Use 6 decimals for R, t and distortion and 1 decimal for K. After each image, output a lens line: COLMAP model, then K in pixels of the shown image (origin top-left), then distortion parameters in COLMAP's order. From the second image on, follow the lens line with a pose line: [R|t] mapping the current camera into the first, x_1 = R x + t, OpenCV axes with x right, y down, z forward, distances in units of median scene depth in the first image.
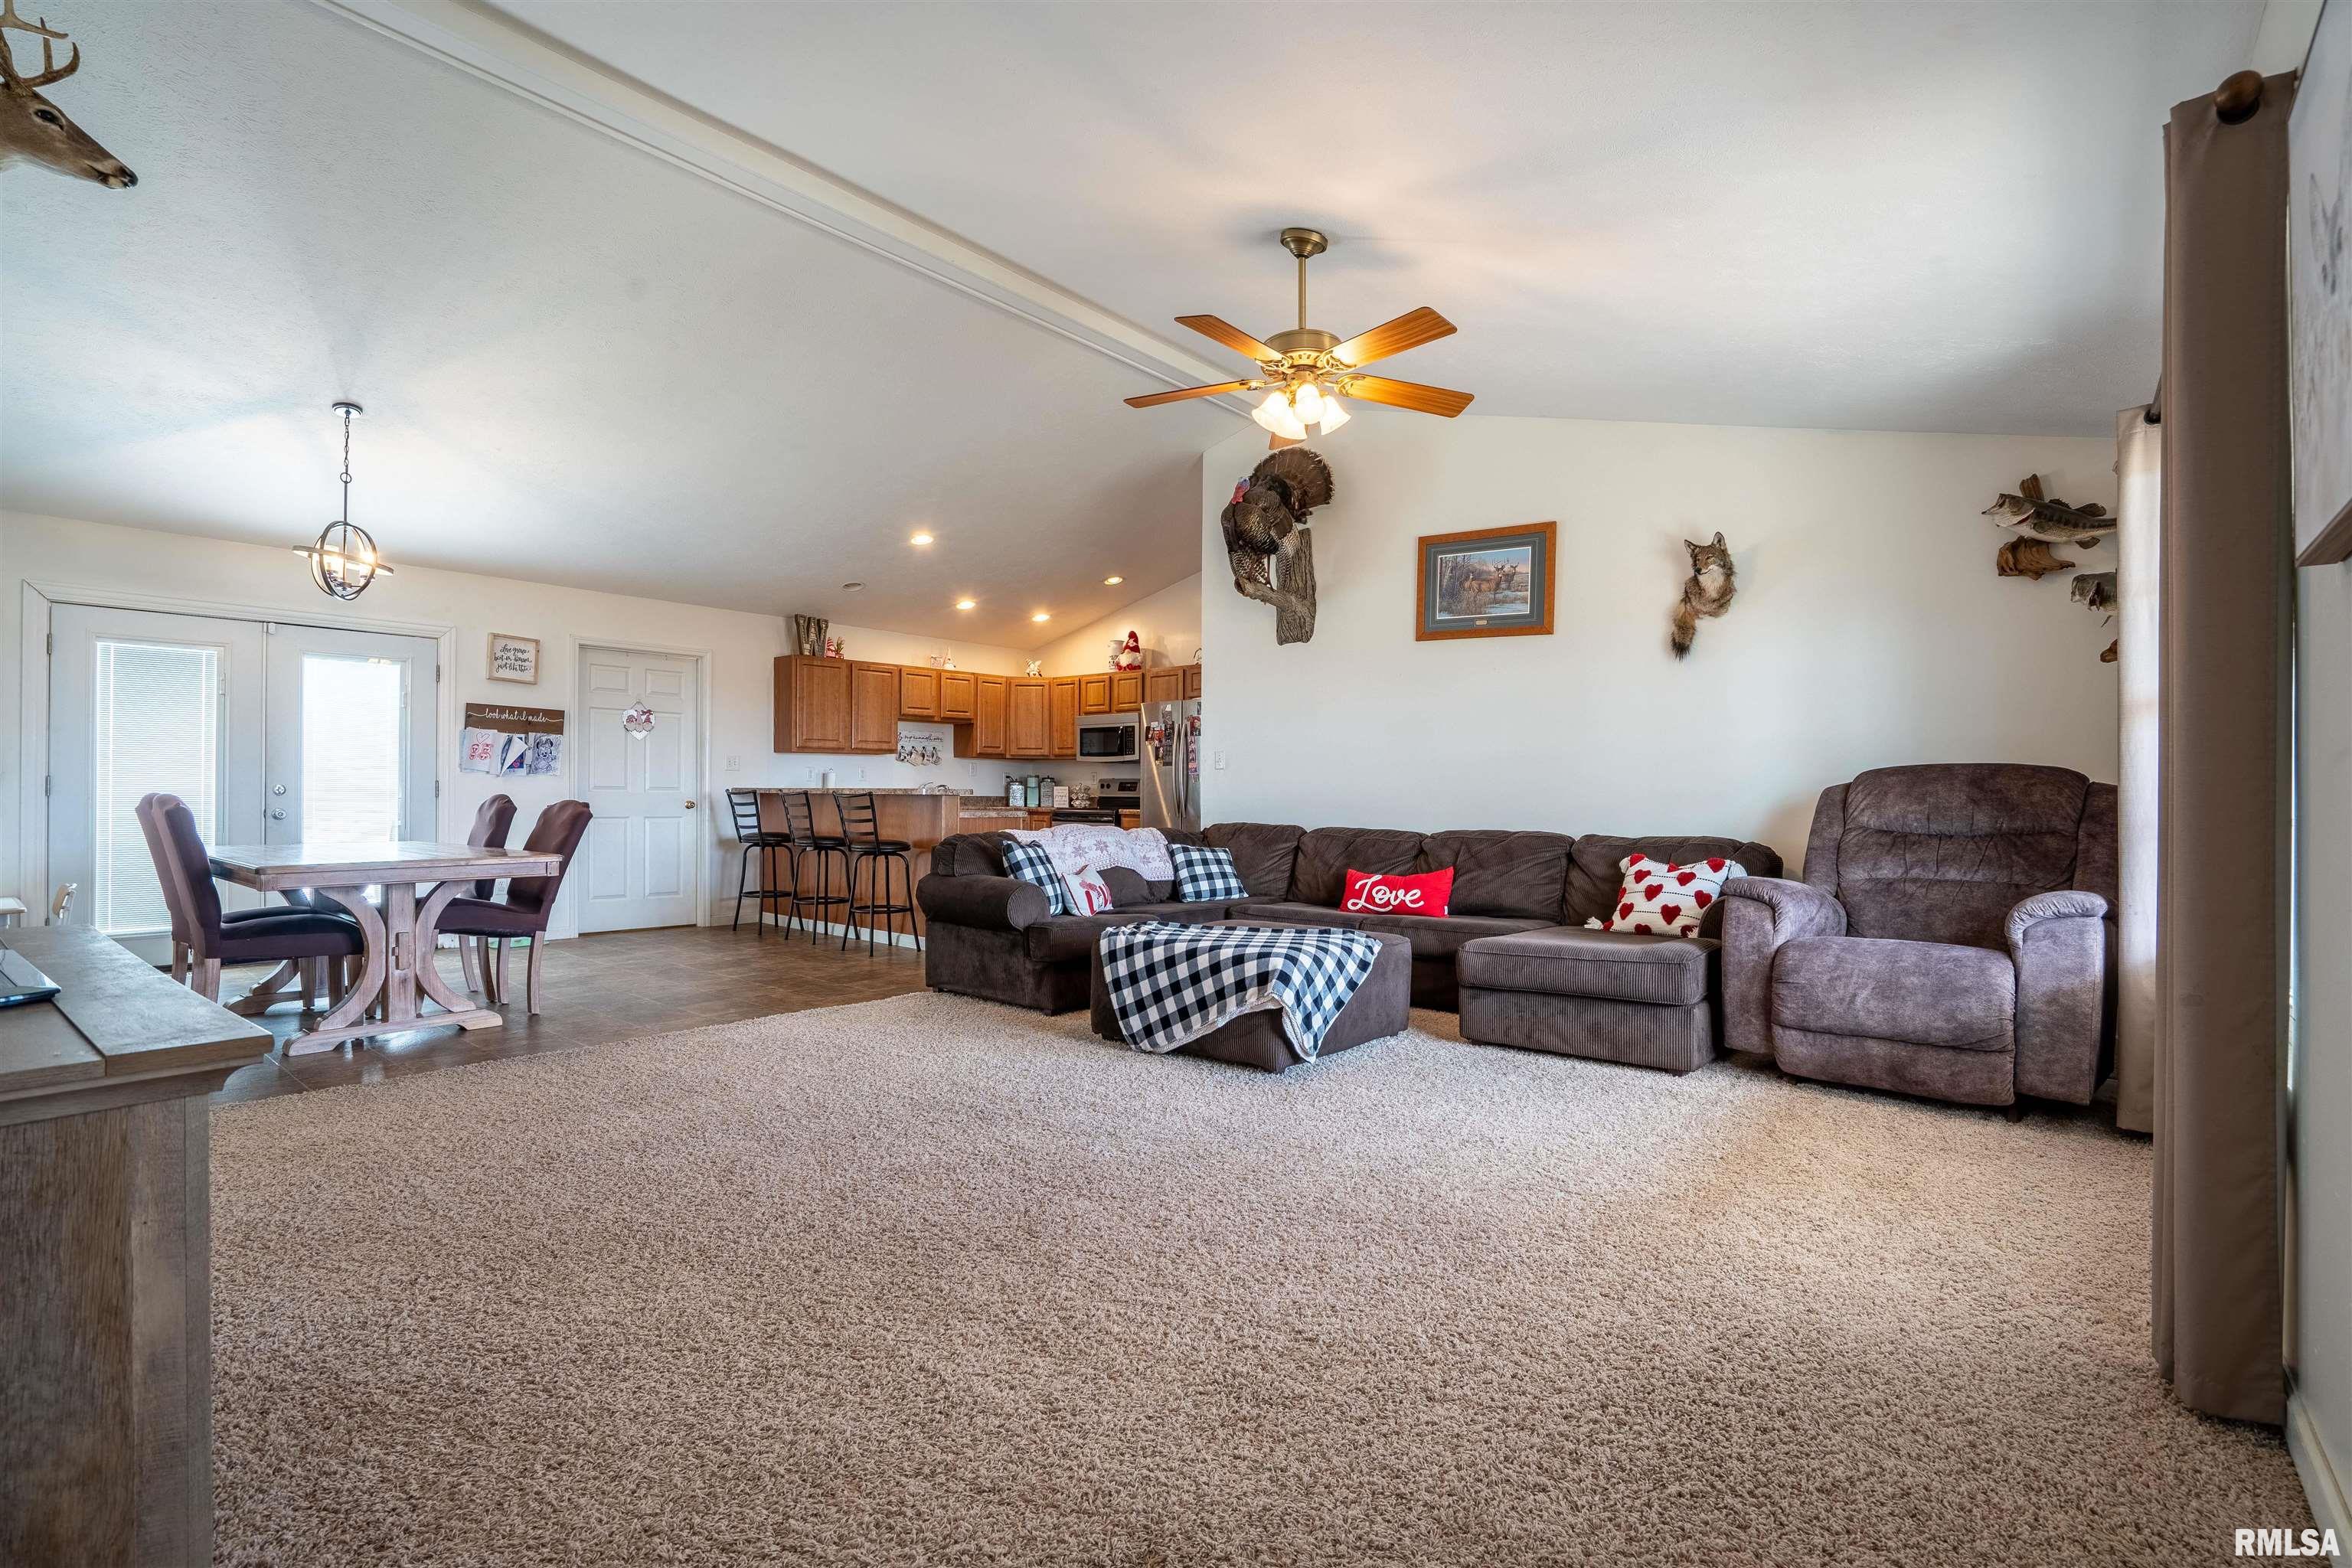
lens RADIAL K [[1085.0, 0, 1171.5], [0, 1085.0, 789.4], [0, 0, 1]] dist [-0.046810, 0.013039]
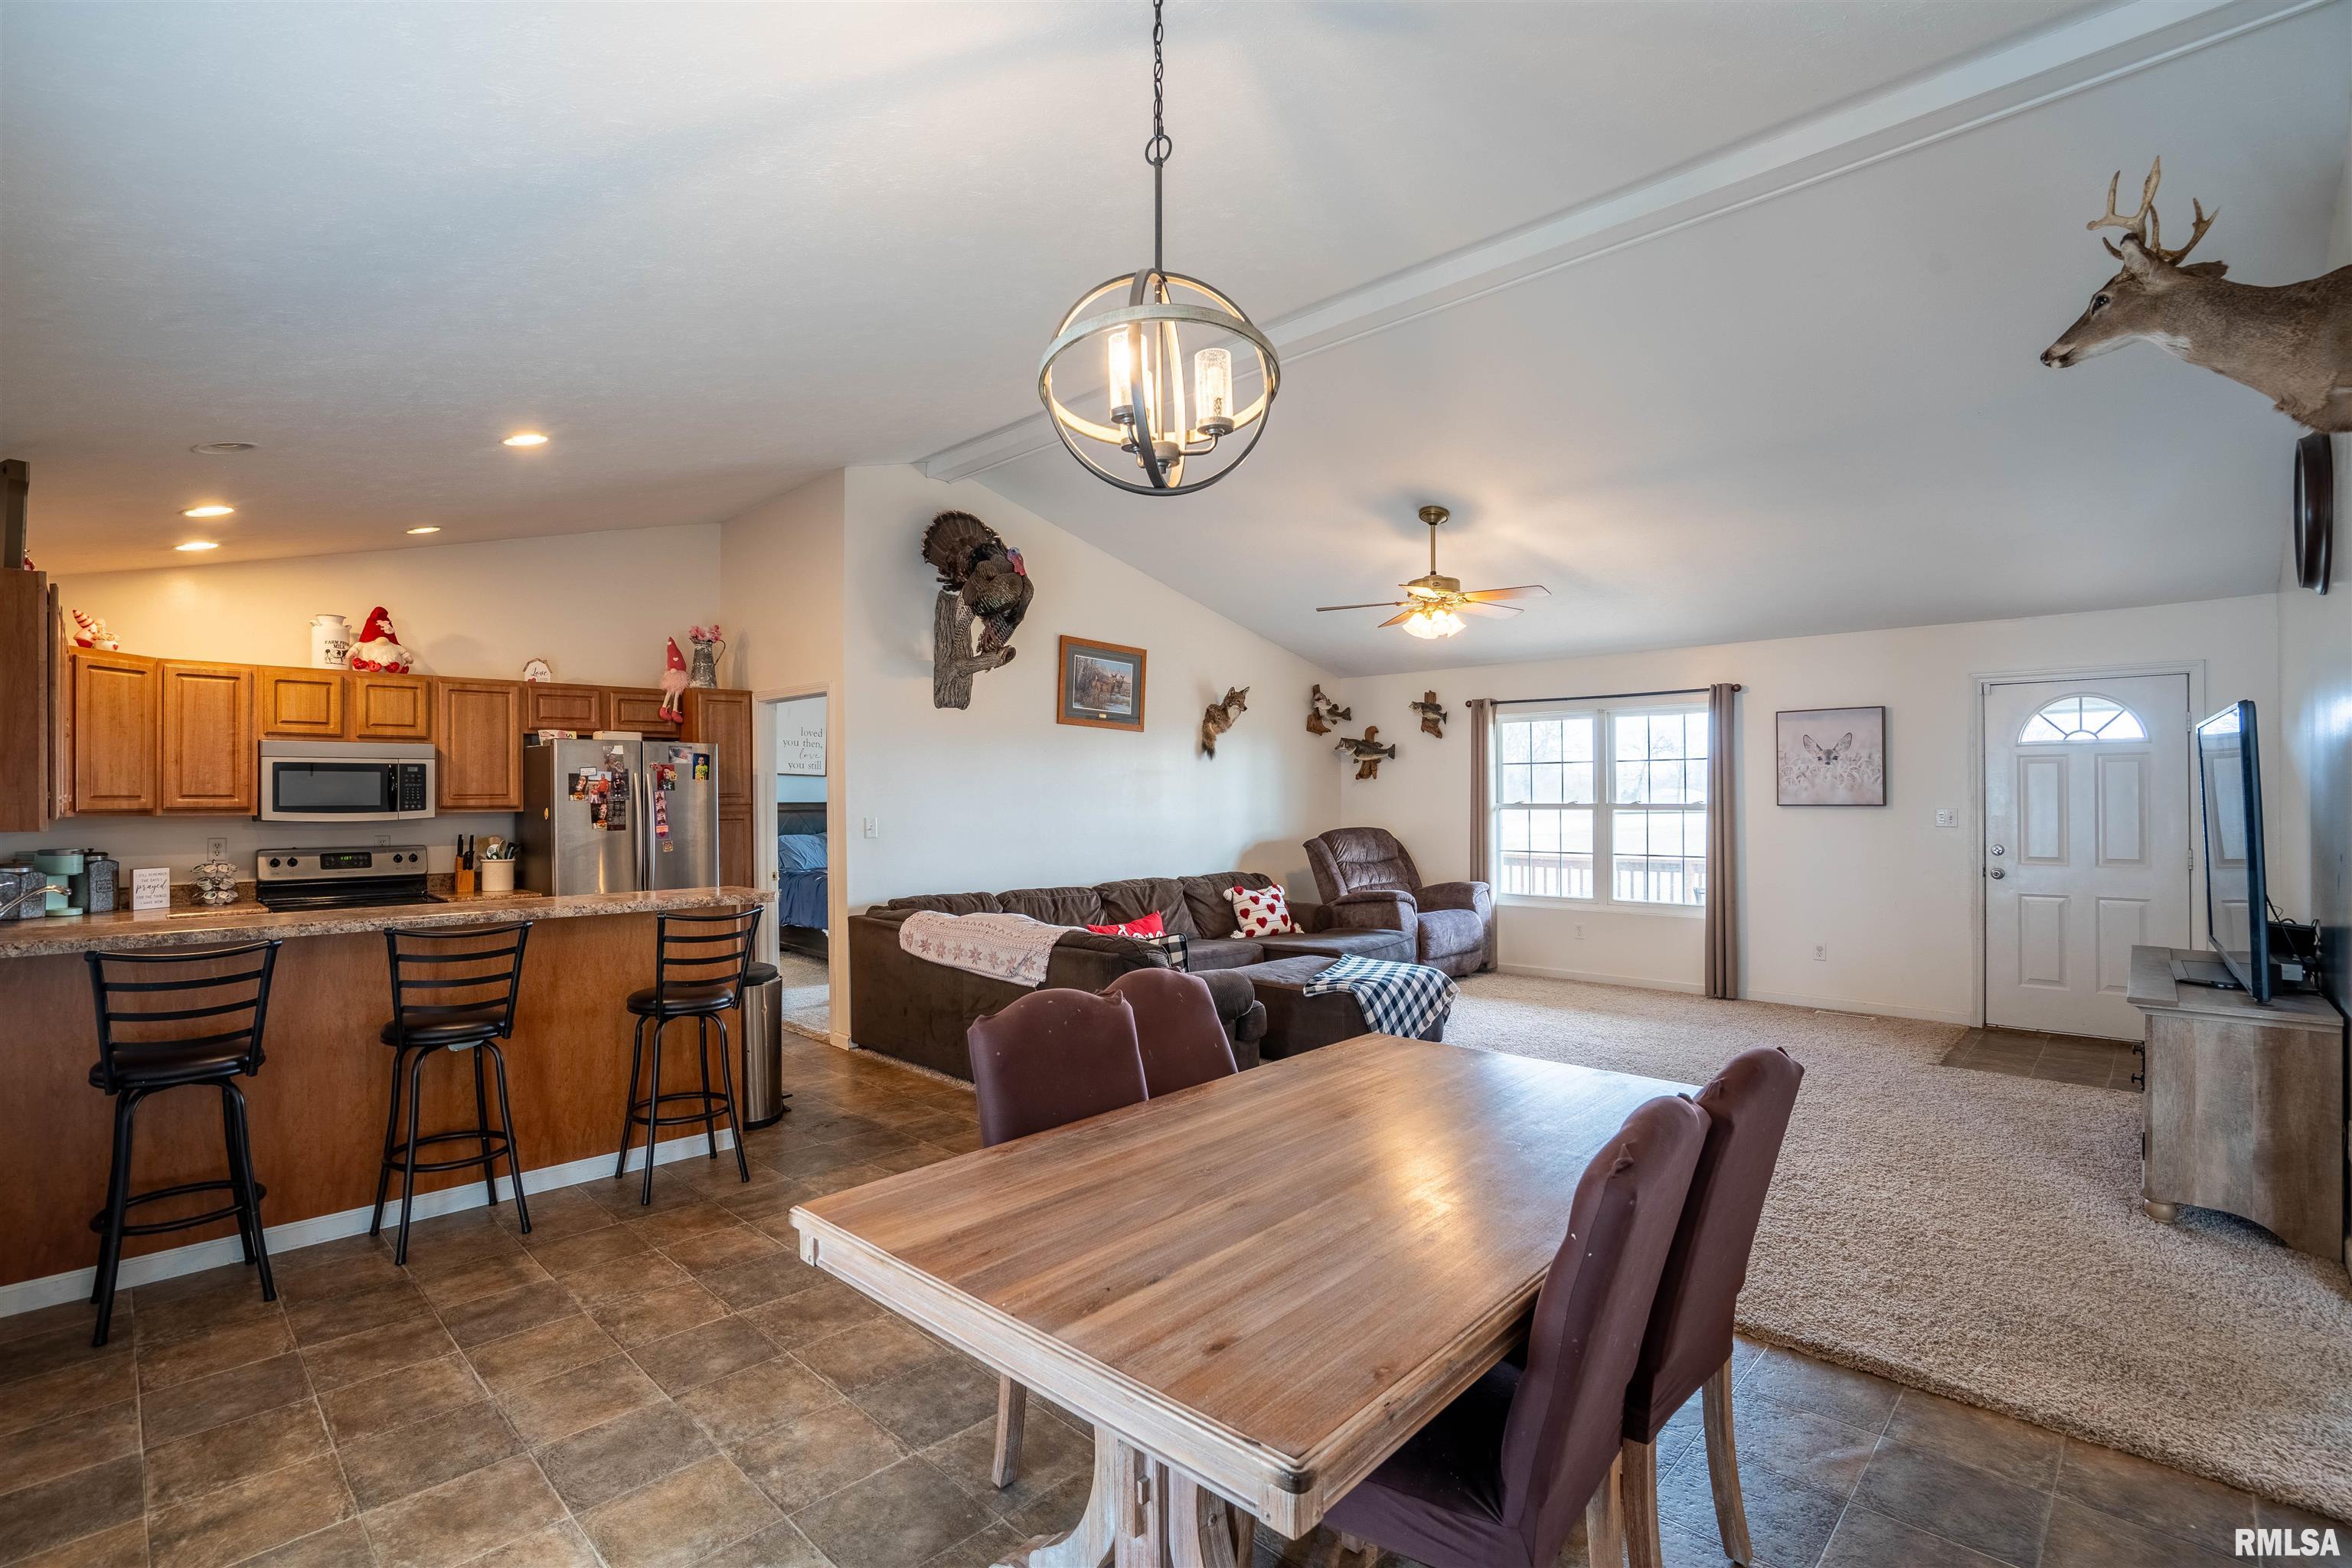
lens RADIAL K [[1085.0, 0, 1158.3], [0, 1085.0, 782.1], [0, 0, 1]] dist [-0.046810, 0.013039]
pose [[0.087391, 0.003367, 0.996168, -0.603283], [0.000559, 0.999994, -0.003429, -0.045191], [-0.996174, 0.000857, 0.087388, 0.513766]]
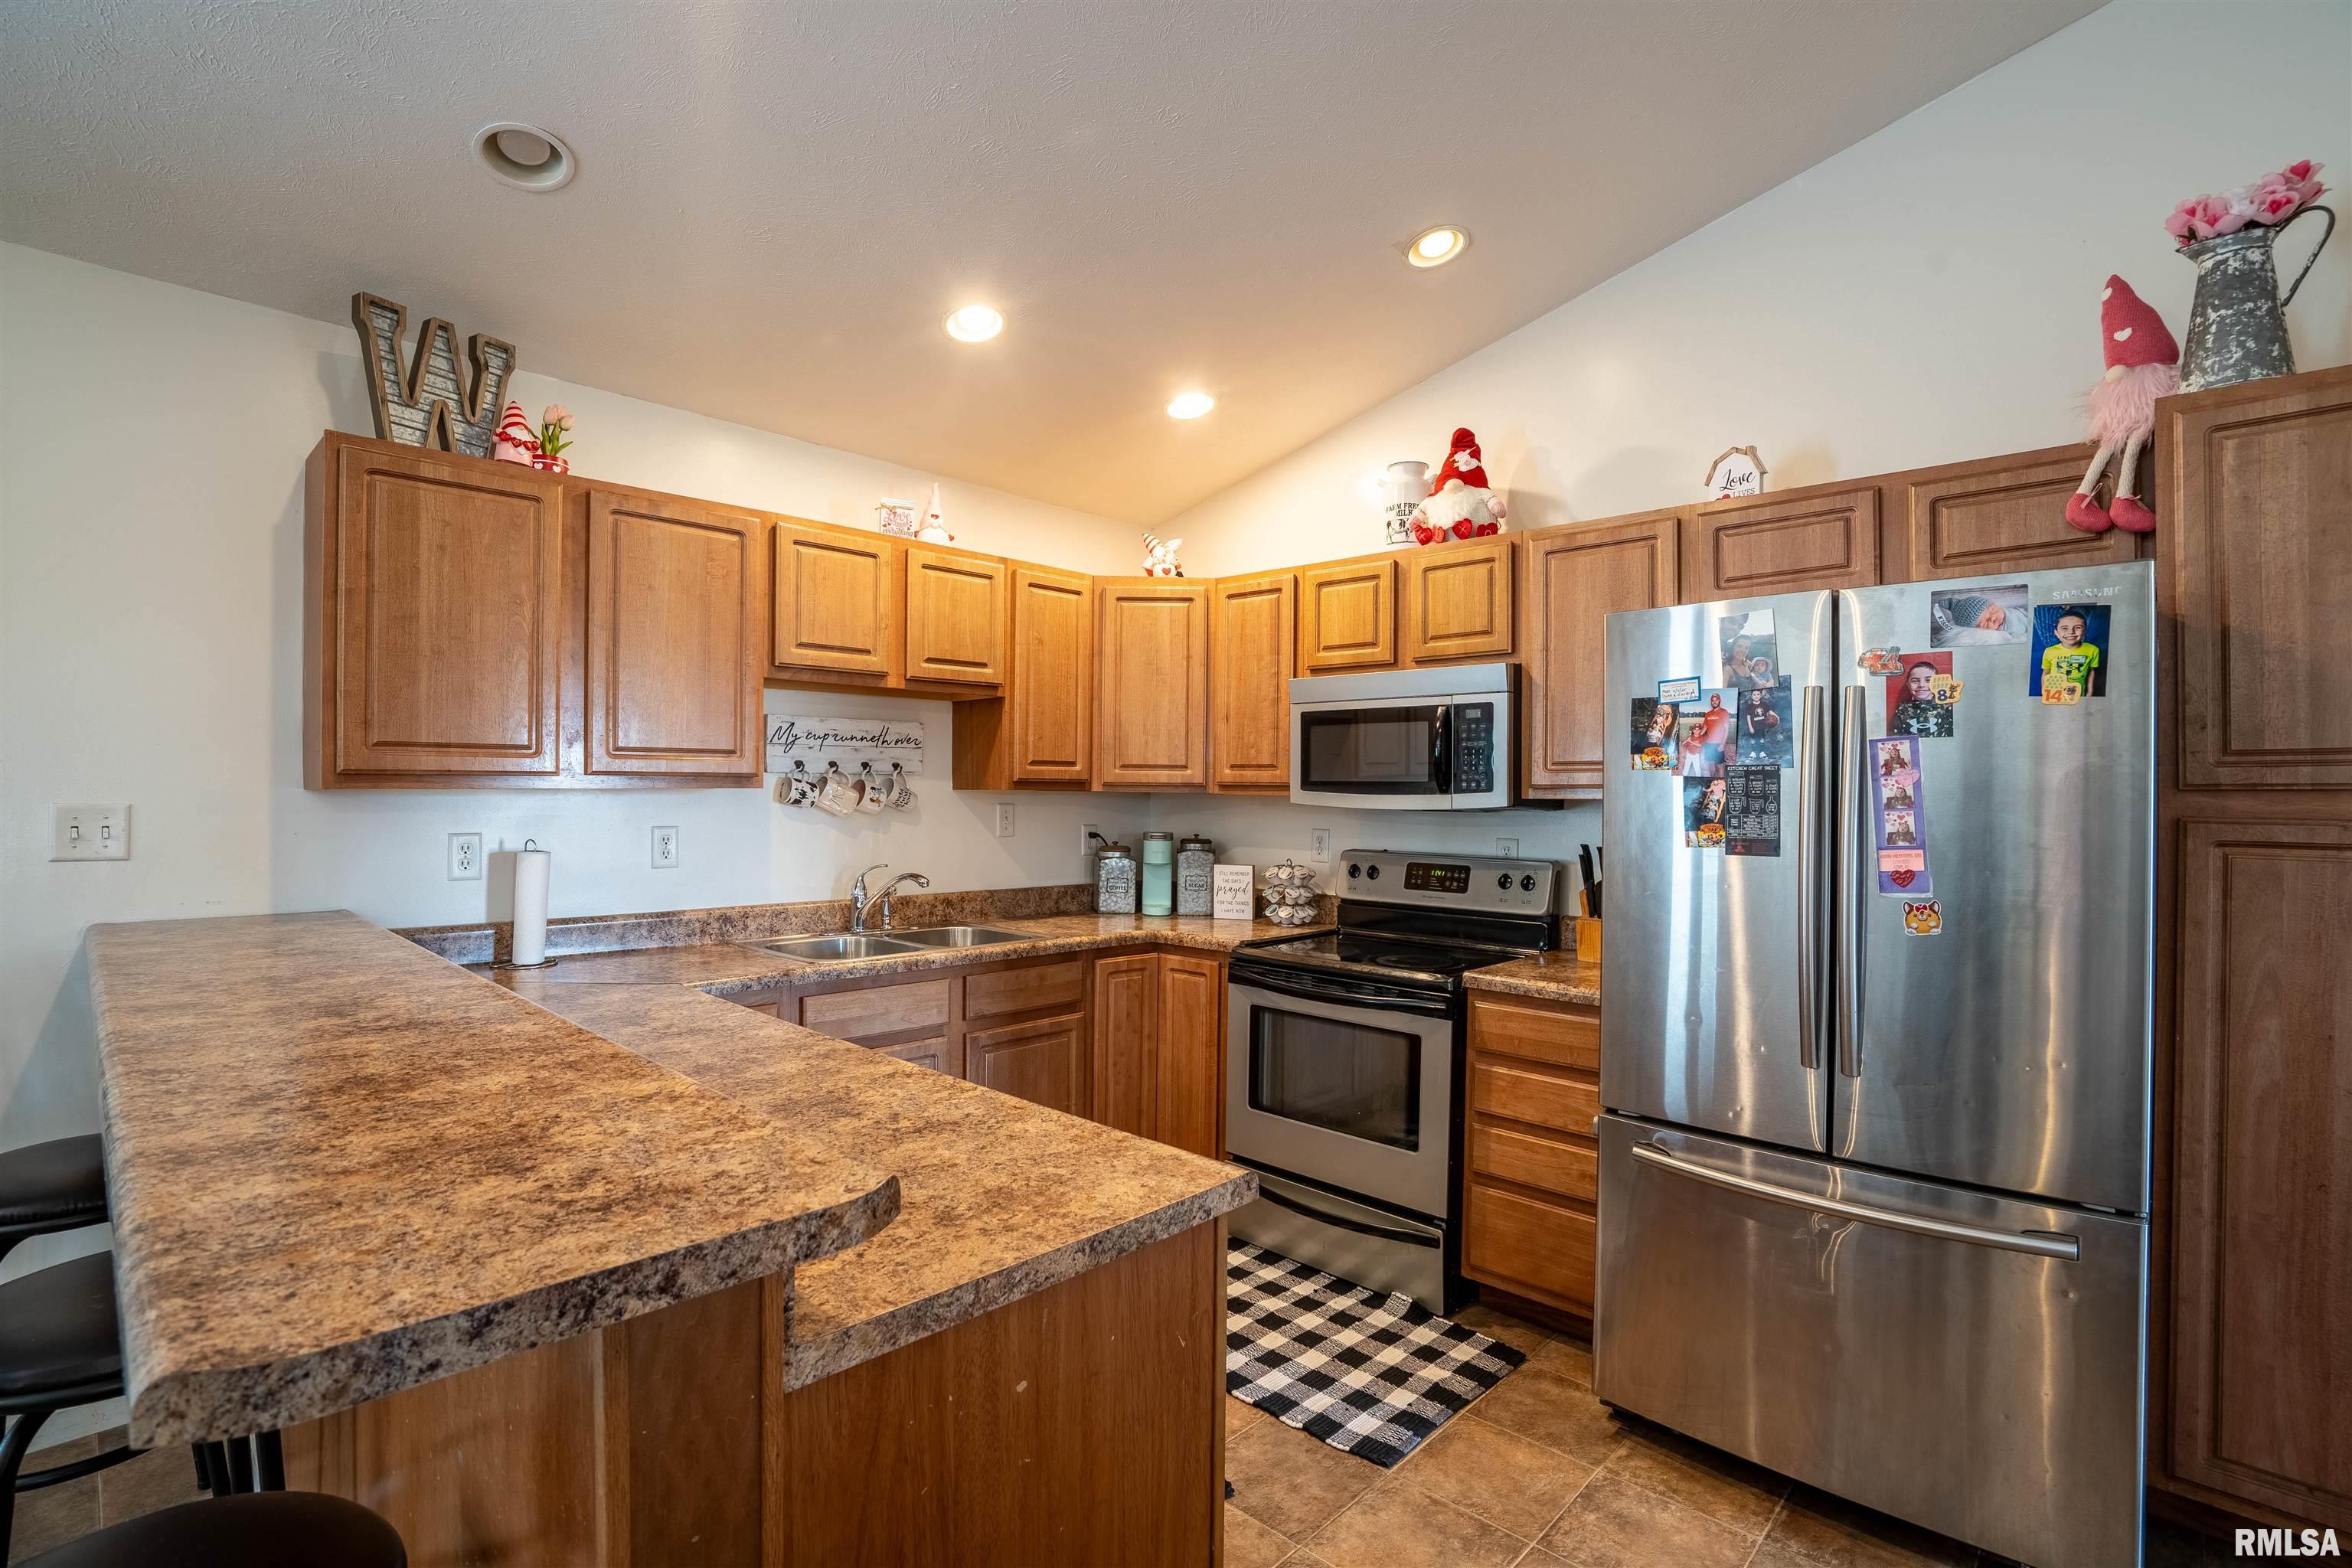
lens RADIAL K [[1085.0, 0, 1178.8], [0, 1085.0, 784.1], [0, 0, 1]] dist [-0.046810, 0.013039]
pose [[0.998584, 0.005056, -0.052948, -0.108557], [-0.005113, 0.999986, -0.000947, -0.033194], [0.052943, 0.001216, 0.998597, 0.663231]]
